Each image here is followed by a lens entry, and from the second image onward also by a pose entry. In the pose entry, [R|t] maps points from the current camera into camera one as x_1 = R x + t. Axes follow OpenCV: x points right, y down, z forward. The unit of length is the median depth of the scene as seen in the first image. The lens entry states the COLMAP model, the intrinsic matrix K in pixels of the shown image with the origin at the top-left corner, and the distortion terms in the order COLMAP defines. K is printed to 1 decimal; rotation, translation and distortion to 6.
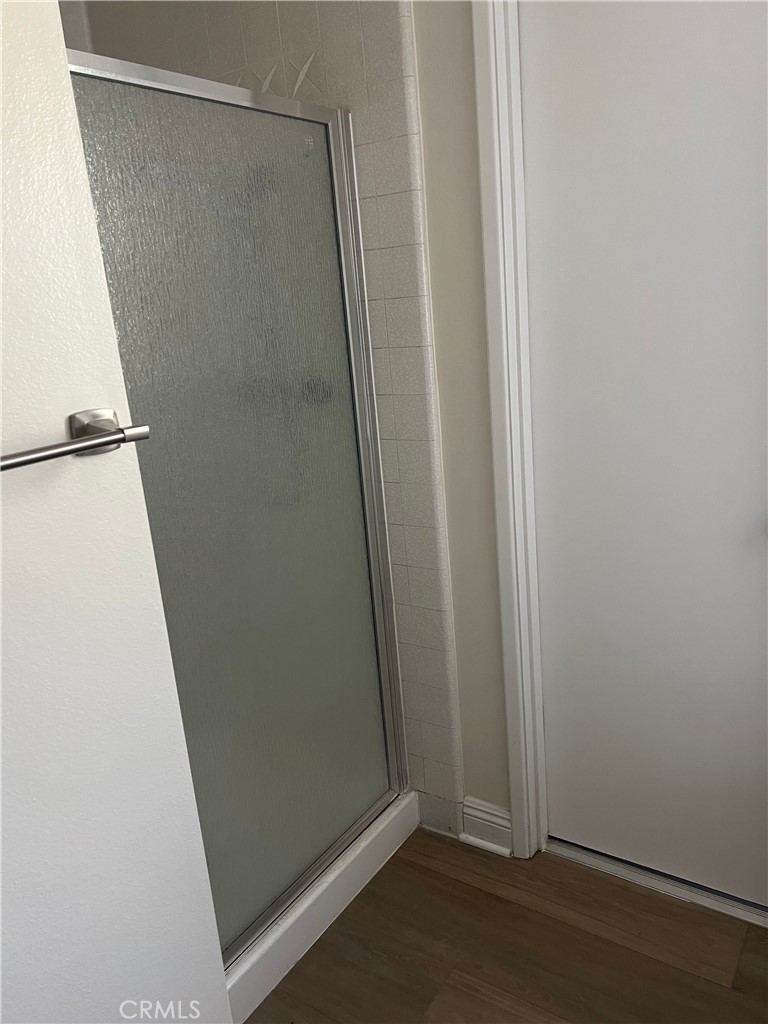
lens RADIAL K [[769.1, 0, 382.7], [0, 769.1, 516.1], [0, 0, 1]] dist [0.005910, -0.036456]
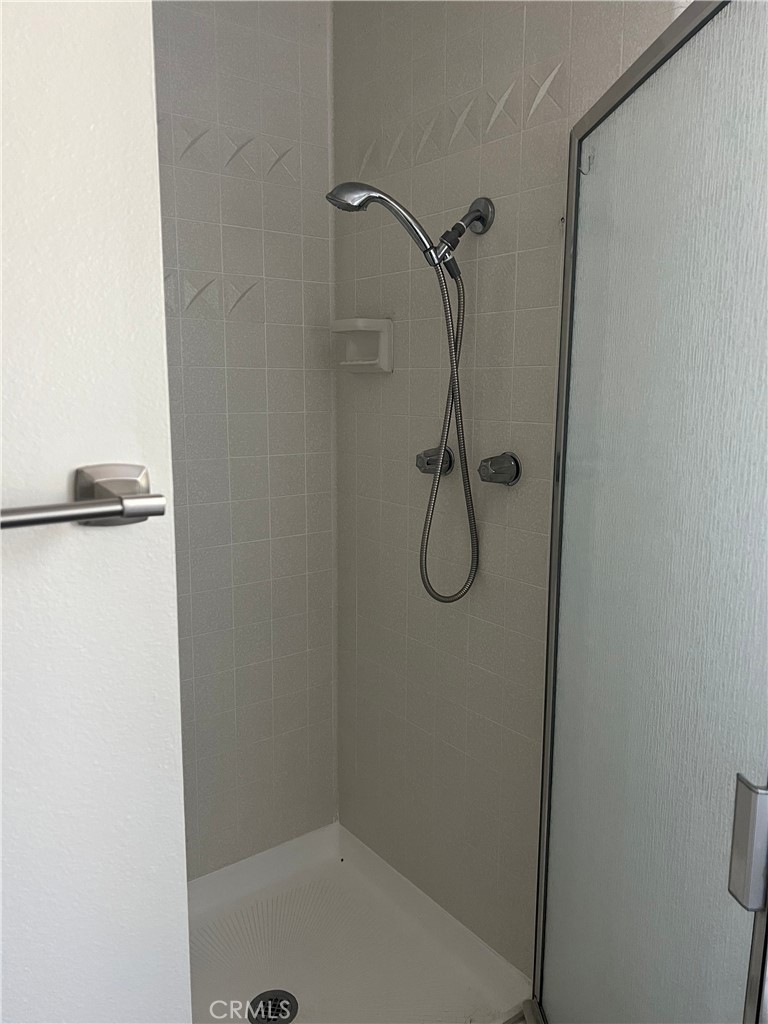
lens RADIAL K [[769.1, 0, 384.8], [0, 769.1, 506.0], [0, 0, 1]] dist [0.005910, -0.036456]
pose [[0.939033, 0.144202, -0.312128, 0.093182], [-0.175362, 0.981717, -0.074027, -0.092334], [0.295746, 0.124249, 0.947152, 0.400693]]
